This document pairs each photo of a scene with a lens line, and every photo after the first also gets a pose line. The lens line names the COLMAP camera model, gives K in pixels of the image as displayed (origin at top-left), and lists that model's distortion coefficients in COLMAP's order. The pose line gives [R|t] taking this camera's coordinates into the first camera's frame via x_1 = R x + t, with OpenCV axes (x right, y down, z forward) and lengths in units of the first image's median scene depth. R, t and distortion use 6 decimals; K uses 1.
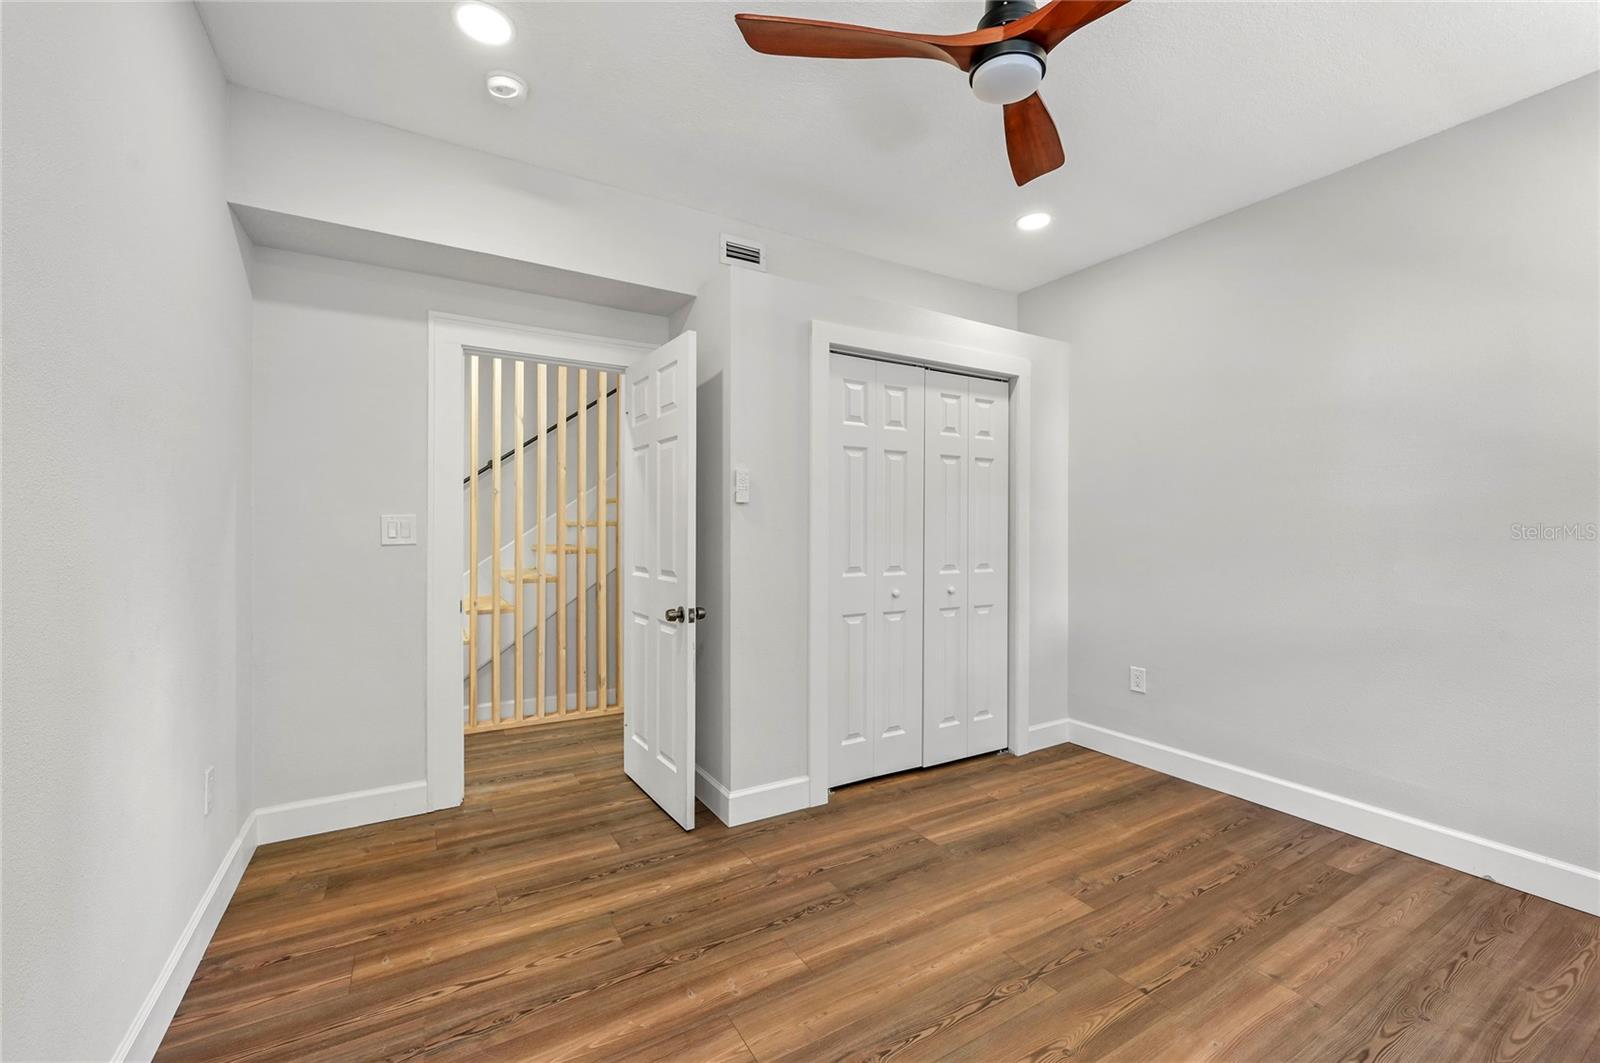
lens RADIAL K [[648.6, 0, 797.4], [0, 648.6, 533.6], [0, 0, 1]] dist [0.001738, -0.000120]
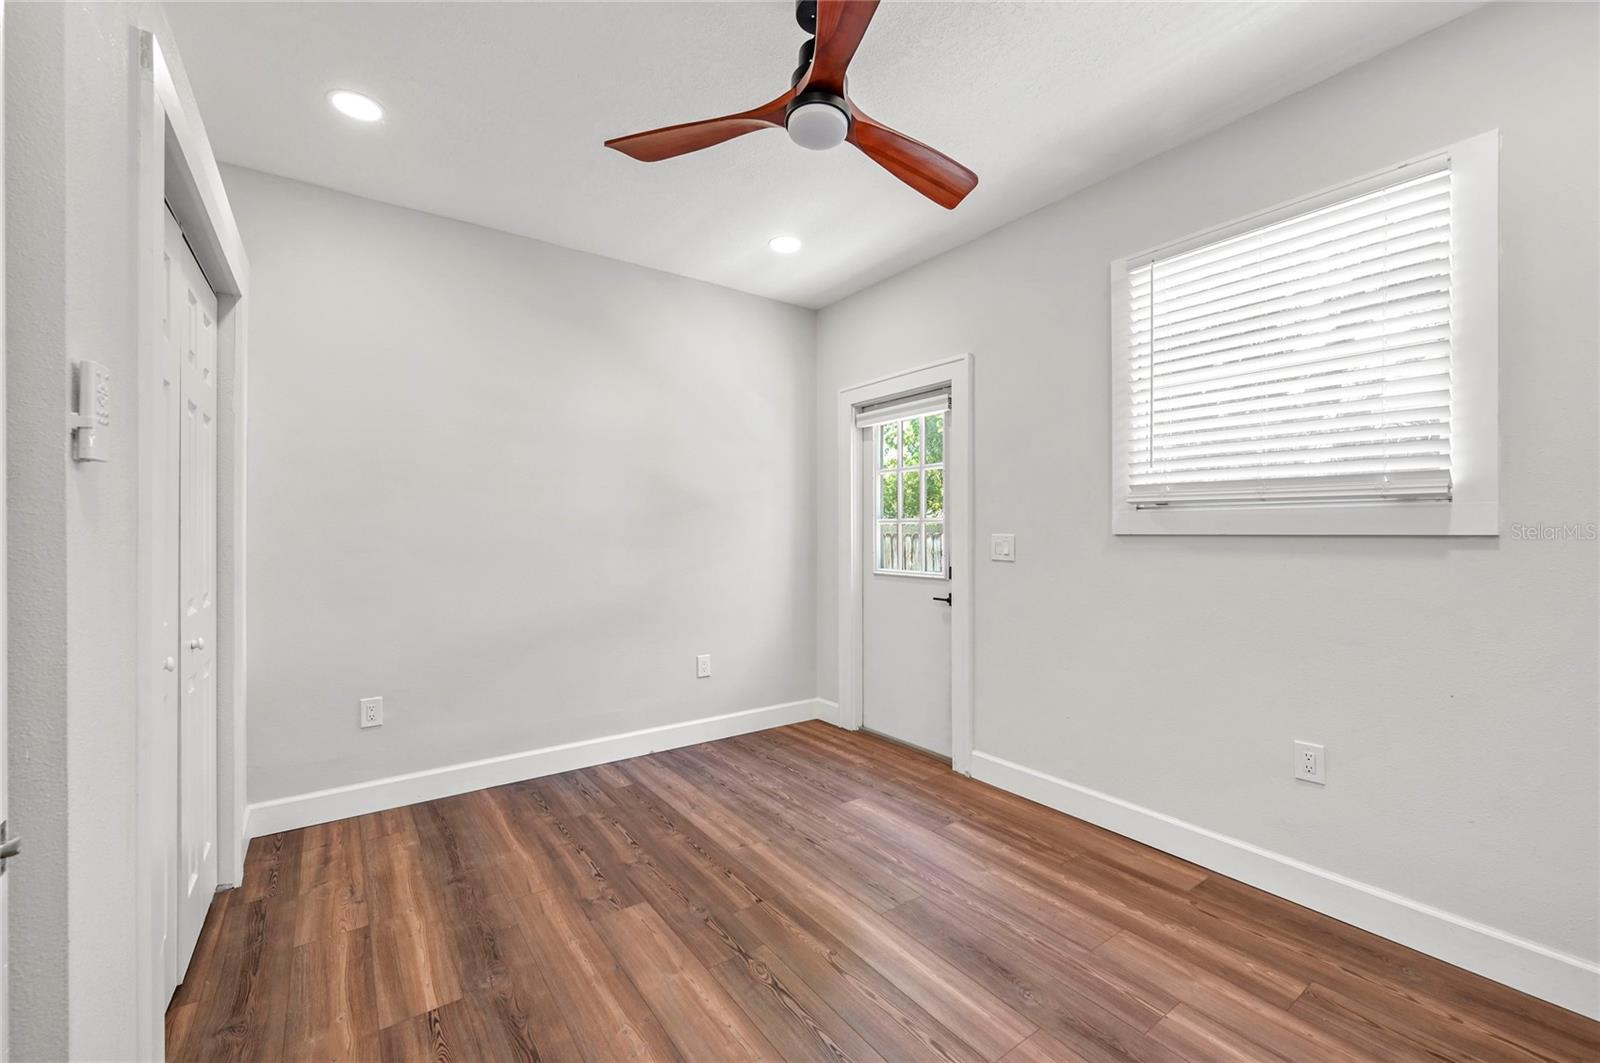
lens RADIAL K [[648.6, 0, 802.2], [0, 648.6, 526.3], [0, 0, 1]] dist [0.001738, -0.000120]
pose [[-0.097631, 0.008105, 0.995190, -0.542083], [0.007105, 0.999947, -0.007447, -0.006653], [-0.995197, 0.006344, -0.097683, 0.771951]]
